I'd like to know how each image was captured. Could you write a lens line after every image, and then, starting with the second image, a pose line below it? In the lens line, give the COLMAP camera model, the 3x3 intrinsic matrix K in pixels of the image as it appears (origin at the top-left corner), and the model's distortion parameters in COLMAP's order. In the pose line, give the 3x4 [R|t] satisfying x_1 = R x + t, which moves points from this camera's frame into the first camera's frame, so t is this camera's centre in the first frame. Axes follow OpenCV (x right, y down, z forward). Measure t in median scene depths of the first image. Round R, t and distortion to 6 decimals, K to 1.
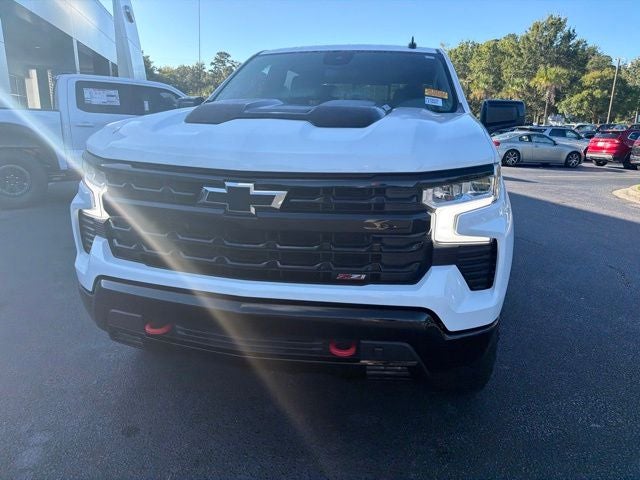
lens RADIAL K [[454.5, 0, 322.9], [0, 454.5, 235.0], [0, 0, 1]] dist [0.036246, -0.038808]
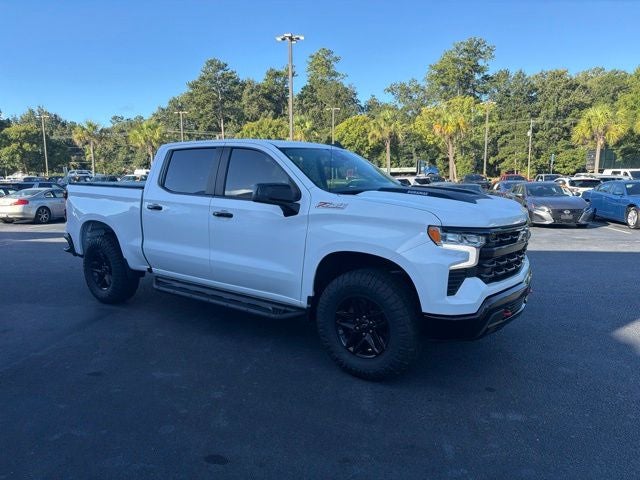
lens RADIAL K [[454.5, 0, 313.4], [0, 454.5, 240.4], [0, 0, 1]] dist [0.036246, -0.038808]
pose [[0.416458, -0.150730, 0.896573, -1.631931], [0.233653, 0.970782, 0.054674, -0.244267], [-0.878618, 0.186718, 0.439508, 0.521308]]
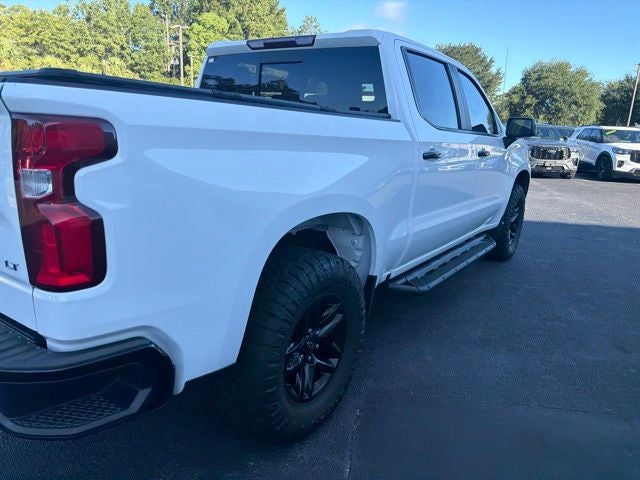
lens RADIAL K [[454.5, 0, 317.4], [0, 454.5, 240.9], [0, 0, 1]] dist [0.036246, -0.038808]
pose [[-0.913363, -0.159129, 0.374762, -0.410251], [0.038539, 0.882535, 0.468665, -0.751527], [-0.405319, 0.442504, -0.799942, 2.908421]]
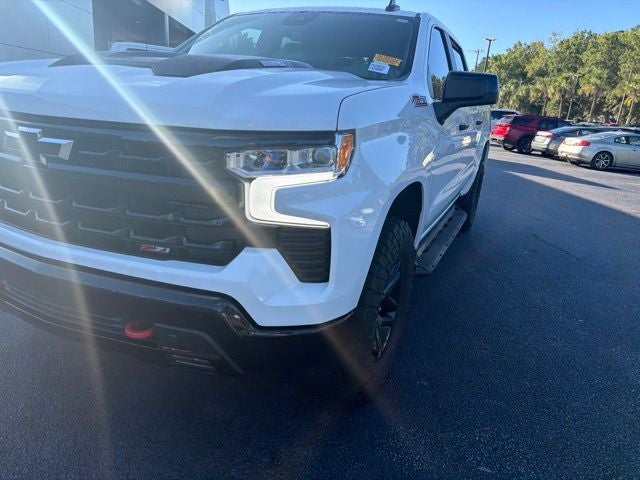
lens RADIAL K [[454.5, 0, 321.8], [0, 454.5, 235.7], [0, 0, 1]] dist [0.036246, -0.038808]
pose [[0.978237, 0.110350, -0.175715, 0.351519], [-0.105167, 0.993706, 0.038568, 0.000613], [0.178865, -0.019249, 0.983685, 0.135956]]
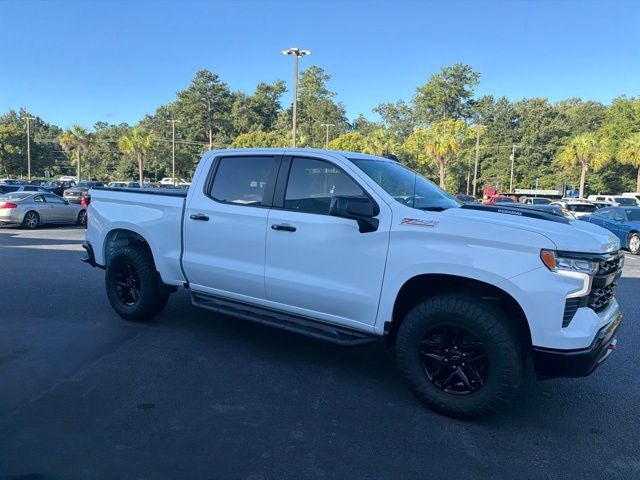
lens RADIAL K [[454.5, 0, 320.9], [0, 454.5, 233.8], [0, 0, 1]] dist [0.036246, -0.038808]
pose [[0.370632, -0.095608, 0.923846, -1.626177], [0.199117, 0.979740, 0.021510, -0.309555], [-0.907185, 0.175981, 0.382160, 0.825987]]
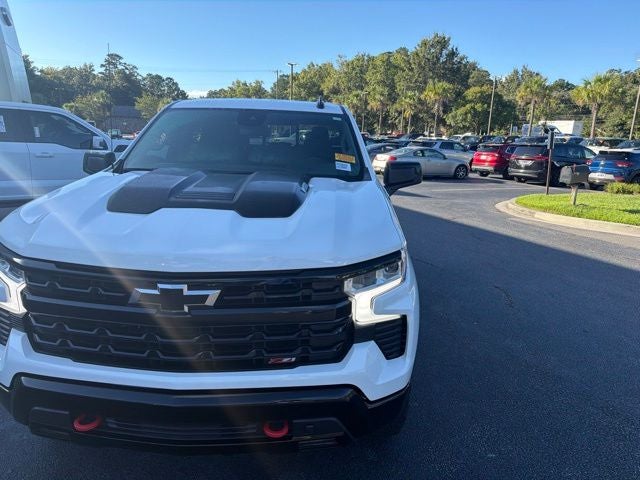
lens RADIAL K [[454.5, 0, 314.6], [0, 454.5, 238.1], [0, 0, 1]] dist [0.036246, -0.038808]
pose [[0.982150, -0.036389, 0.184547, -0.033604], [0.037517, 0.999293, -0.002622, -0.129214], [-0.184321, 0.009499, 0.982820, -0.053232]]
